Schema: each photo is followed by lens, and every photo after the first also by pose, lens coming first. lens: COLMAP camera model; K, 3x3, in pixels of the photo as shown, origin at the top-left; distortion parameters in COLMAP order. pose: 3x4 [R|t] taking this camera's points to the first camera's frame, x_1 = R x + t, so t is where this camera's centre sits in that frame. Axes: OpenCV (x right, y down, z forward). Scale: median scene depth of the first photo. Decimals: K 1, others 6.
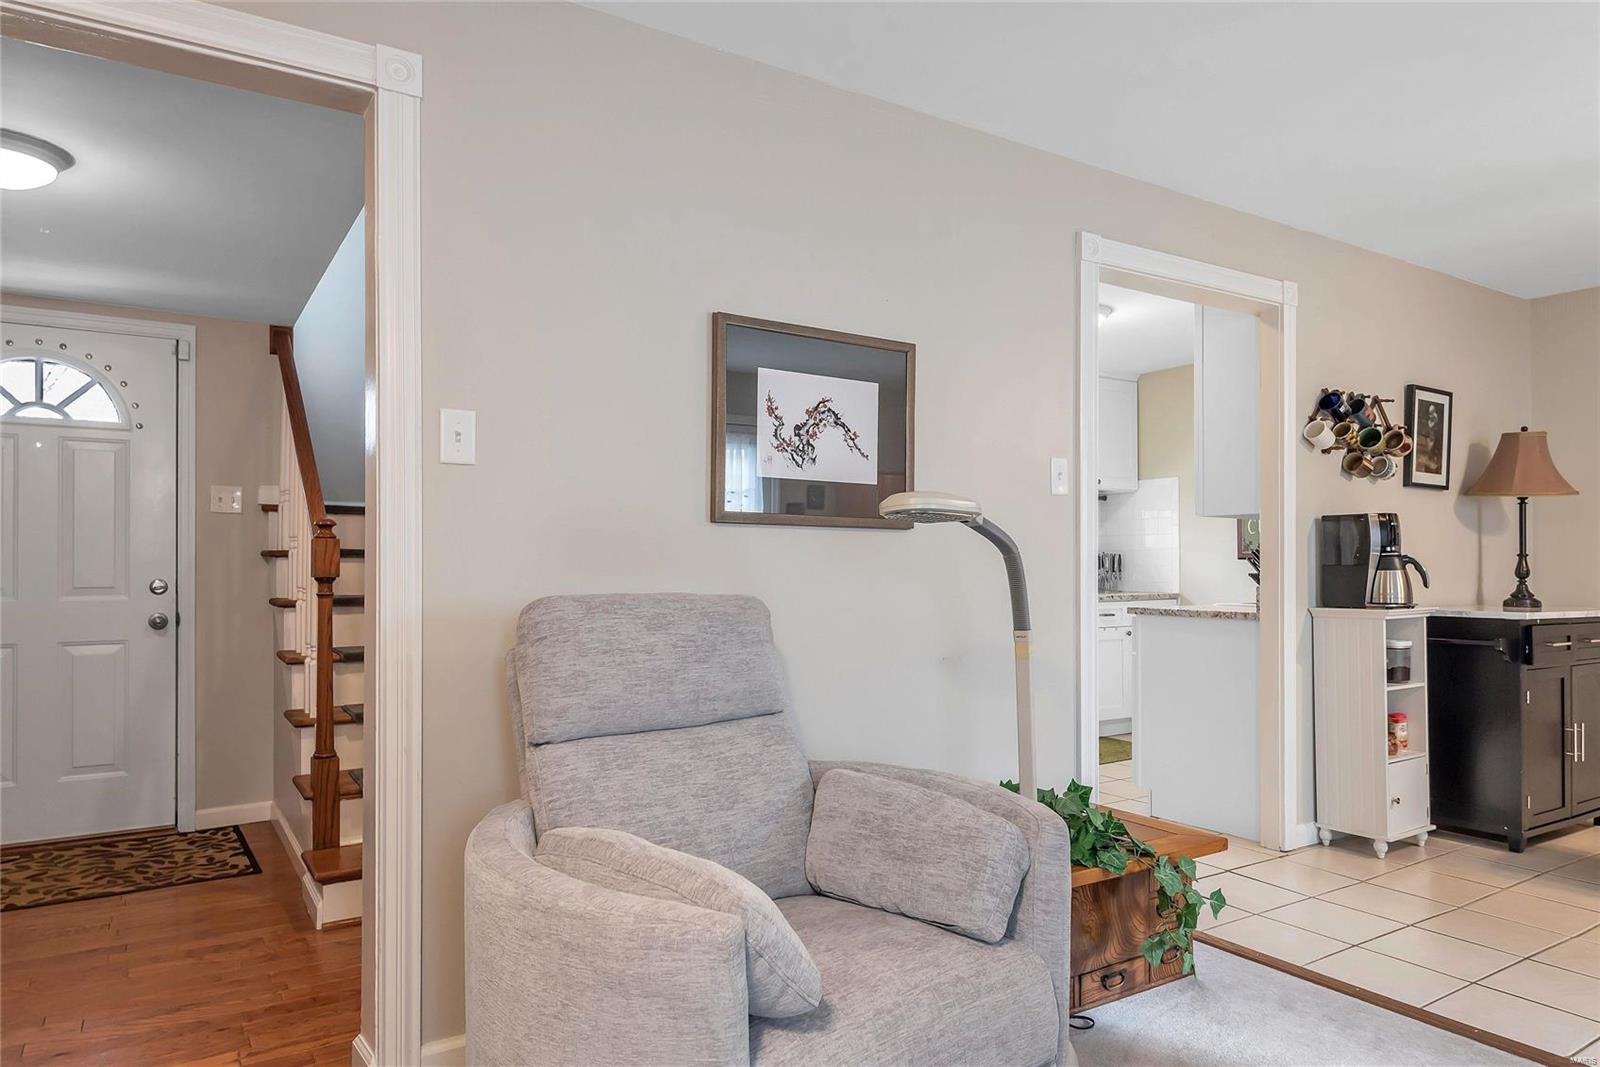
lens RADIAL K [[1000.2, 0, 801.6], [0, 1000.2, 555.1], [0, 0, 1]] dist [0.017461, -0.001081]
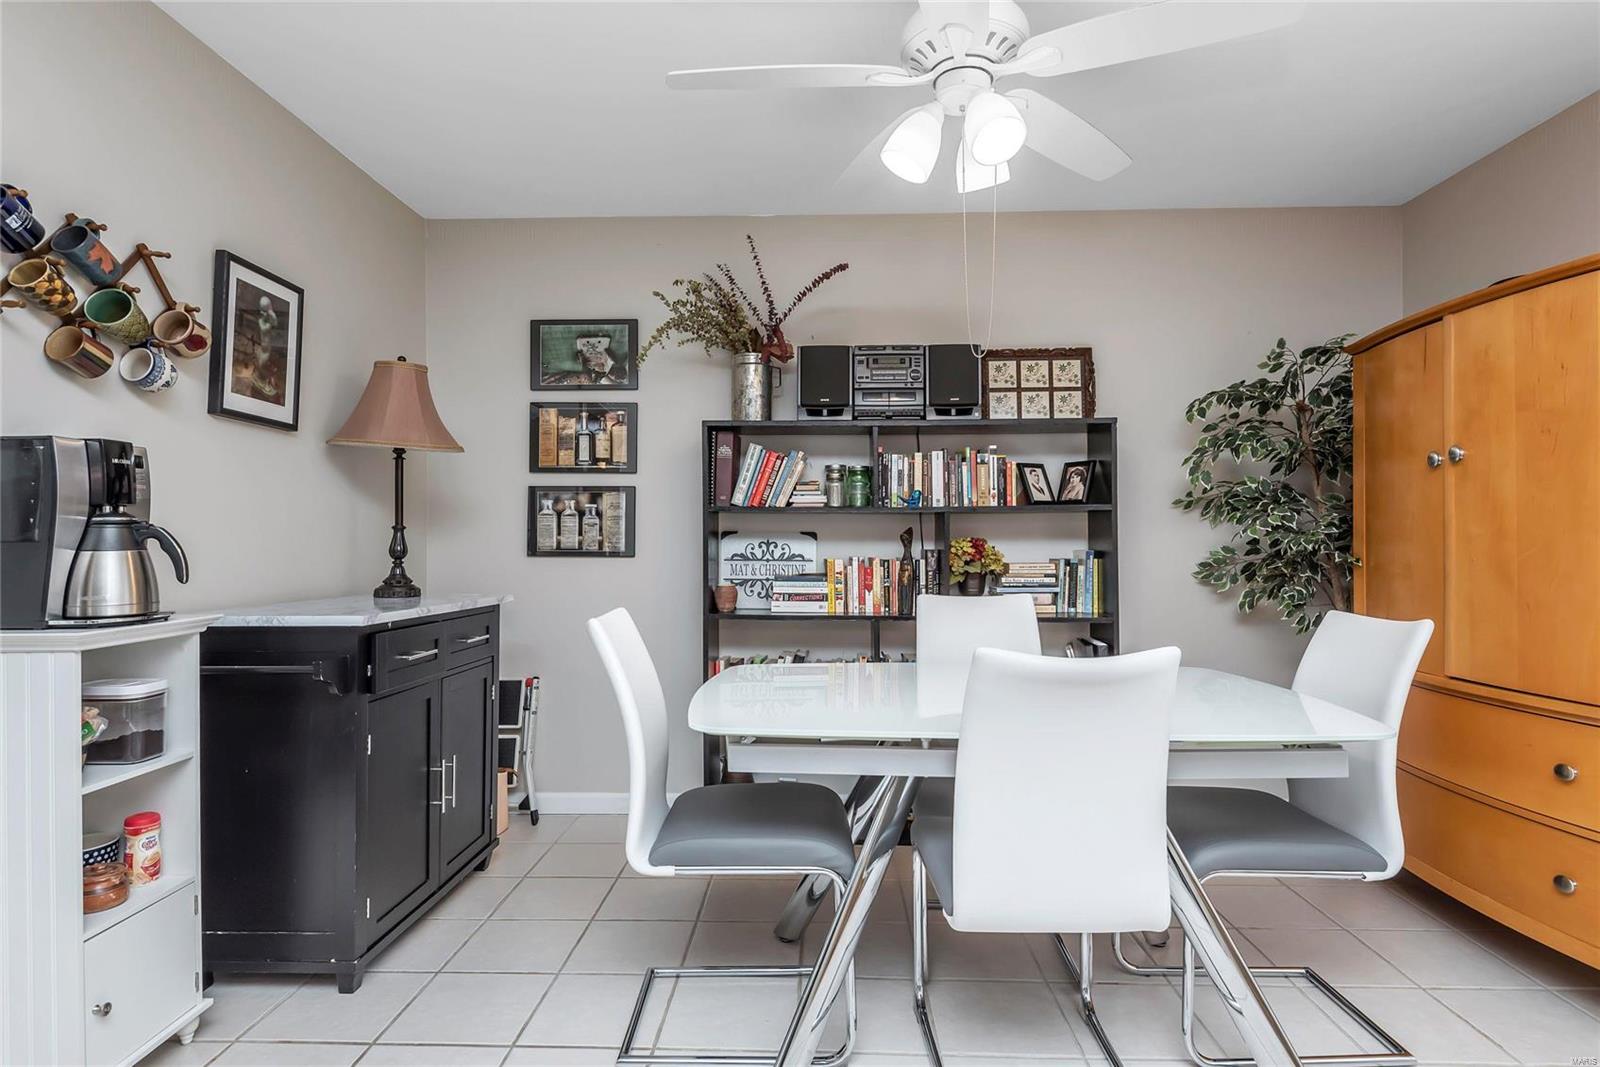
lens RADIAL K [[829.8, 0, 820.3], [0, 829.8, 534.9], [0, 0, 1]] dist [0.002599, 0.000177]
pose [[0.549446, 0.005352, 0.835512, 0.431123], [-0.005774, 0.999980, -0.002608, 0.006061], [-0.835510, -0.003391, 0.549466, 0.463782]]
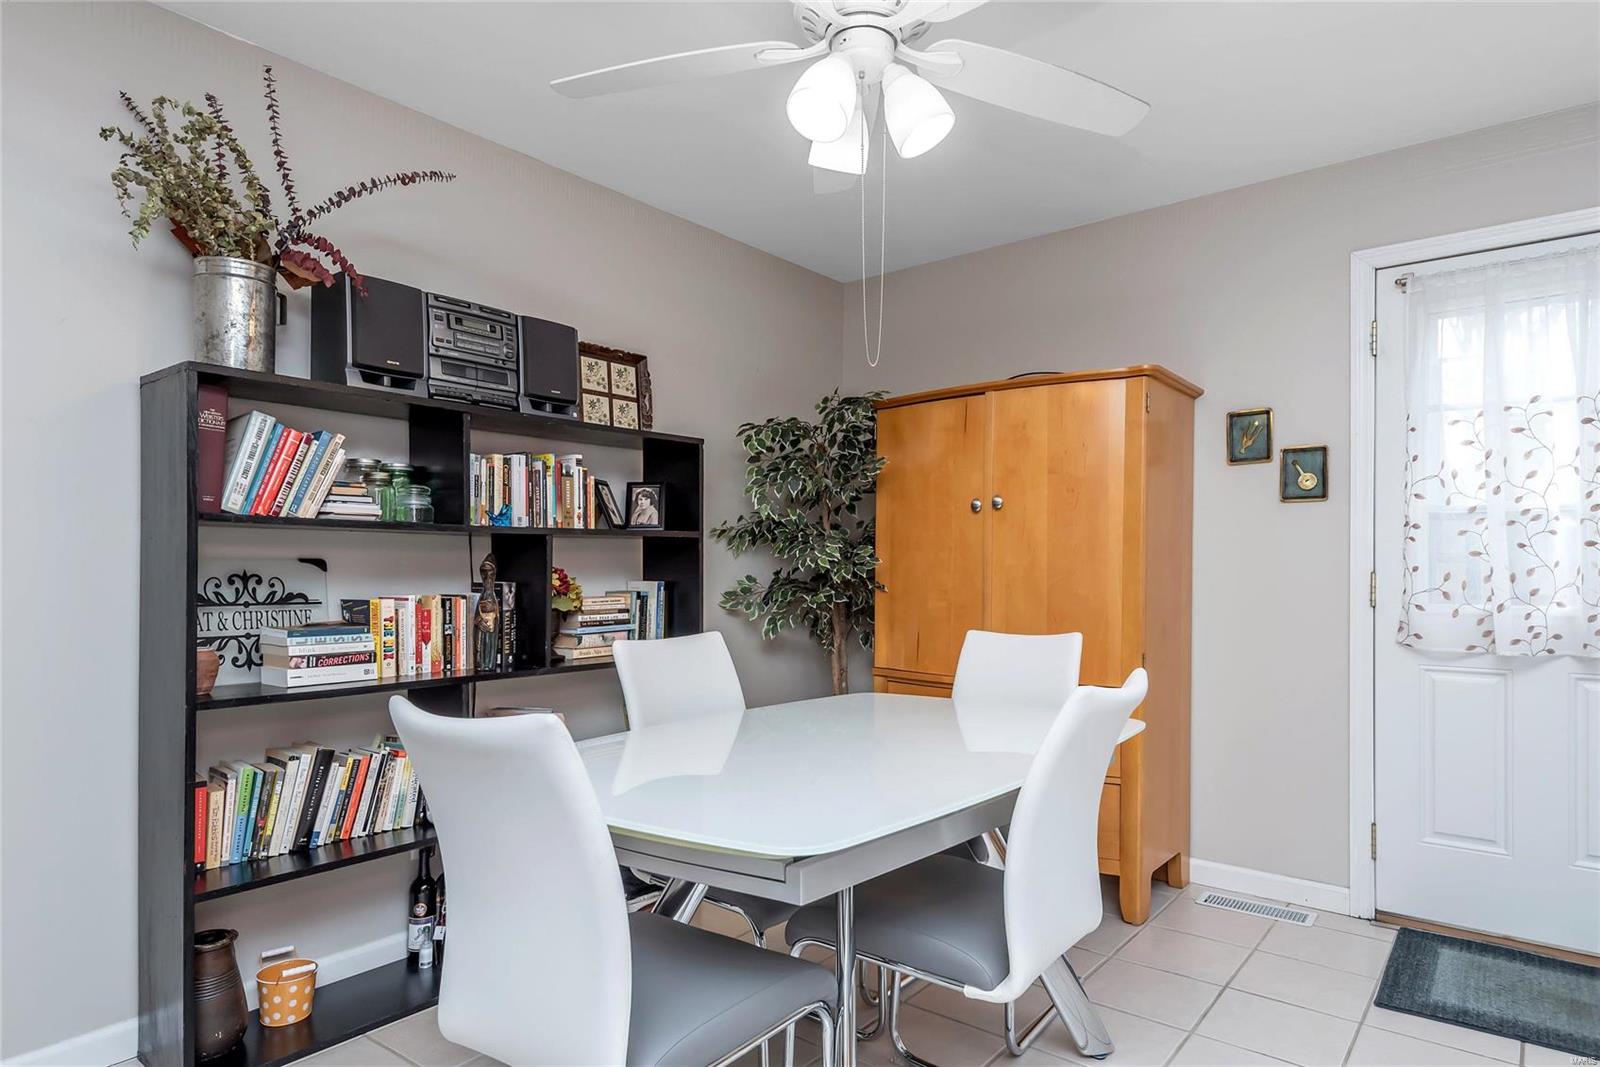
lens RADIAL K [[910.0, 0, 804.2], [0, 910.0, 559.1], [0, 0, 1]] dist [0.022469, -0.000033]
pose [[-0.339359, 0.010202, 0.940602, 0.453951], [-0.004310, 0.999914, -0.012400, 0.007429], [-0.940647, -0.008262, -0.339285, 0.846246]]
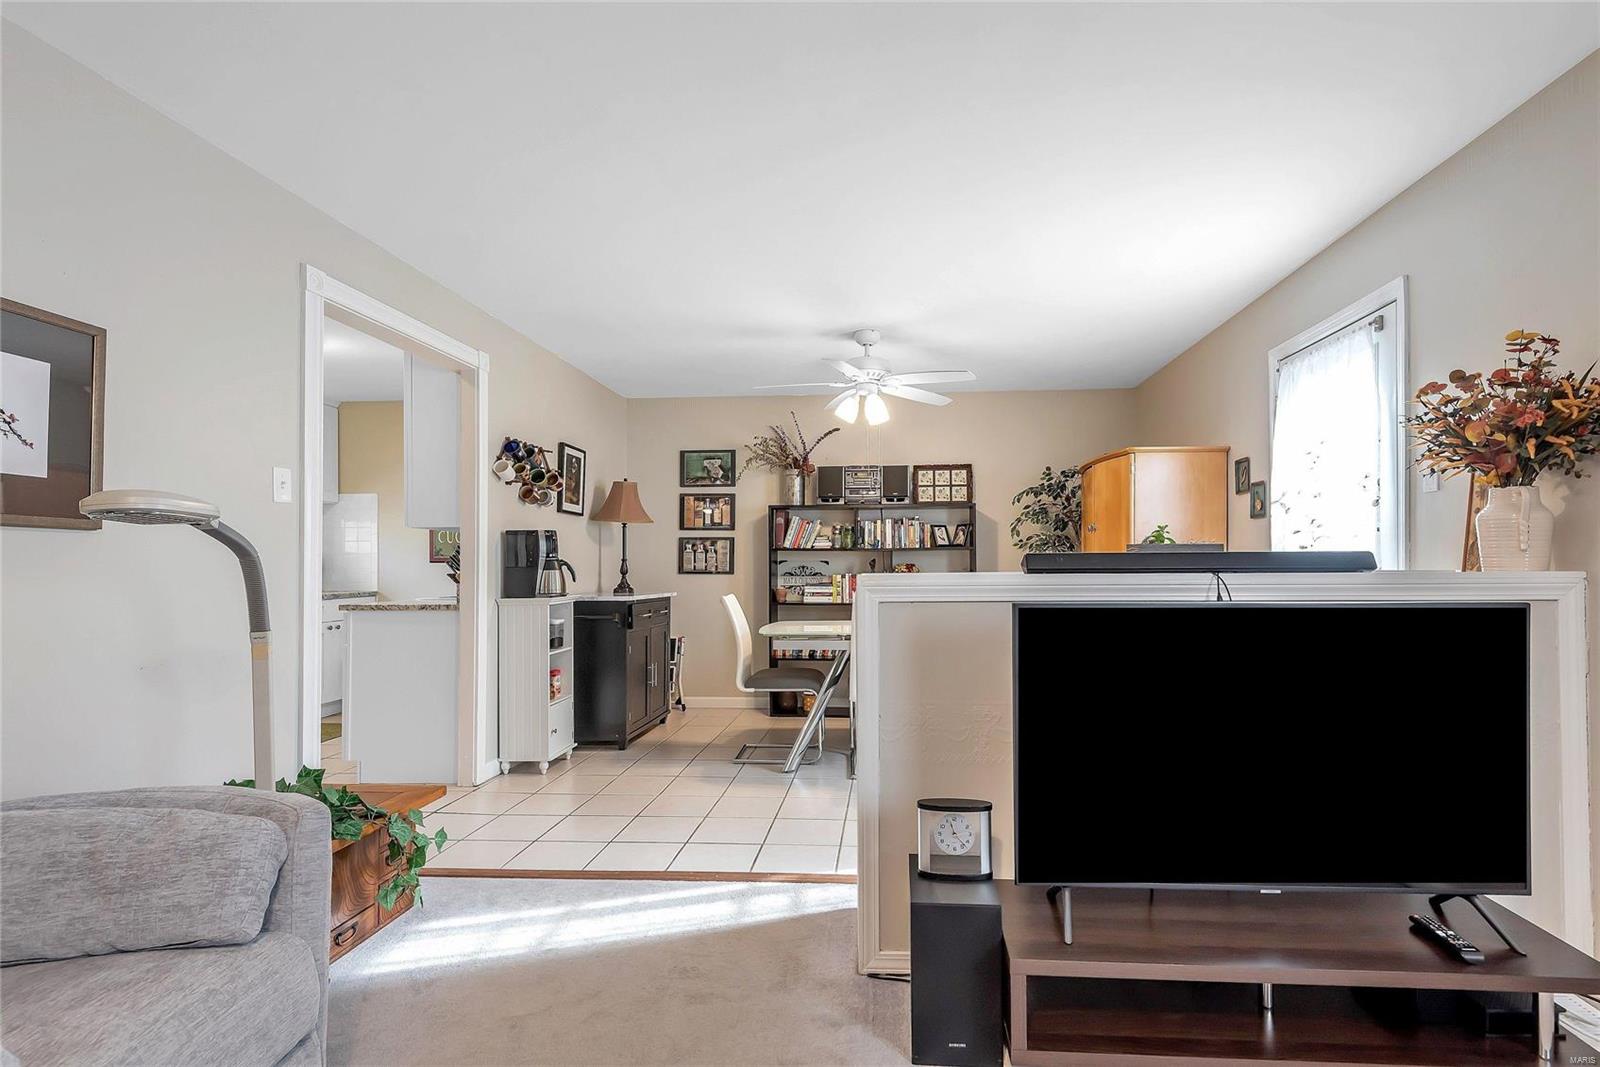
lens RADIAL K [[753.2, 0, 853.3], [0, 753.2, 552.7], [0, 0, 1]] dist [0.015312, -0.009189]
pose [[0.586597, 0.010112, 0.809816, -0.032290], [-0.003048, 0.999943, -0.010279, -0.000105], [-0.809873, 0.003561, 0.586594, 0.024546]]
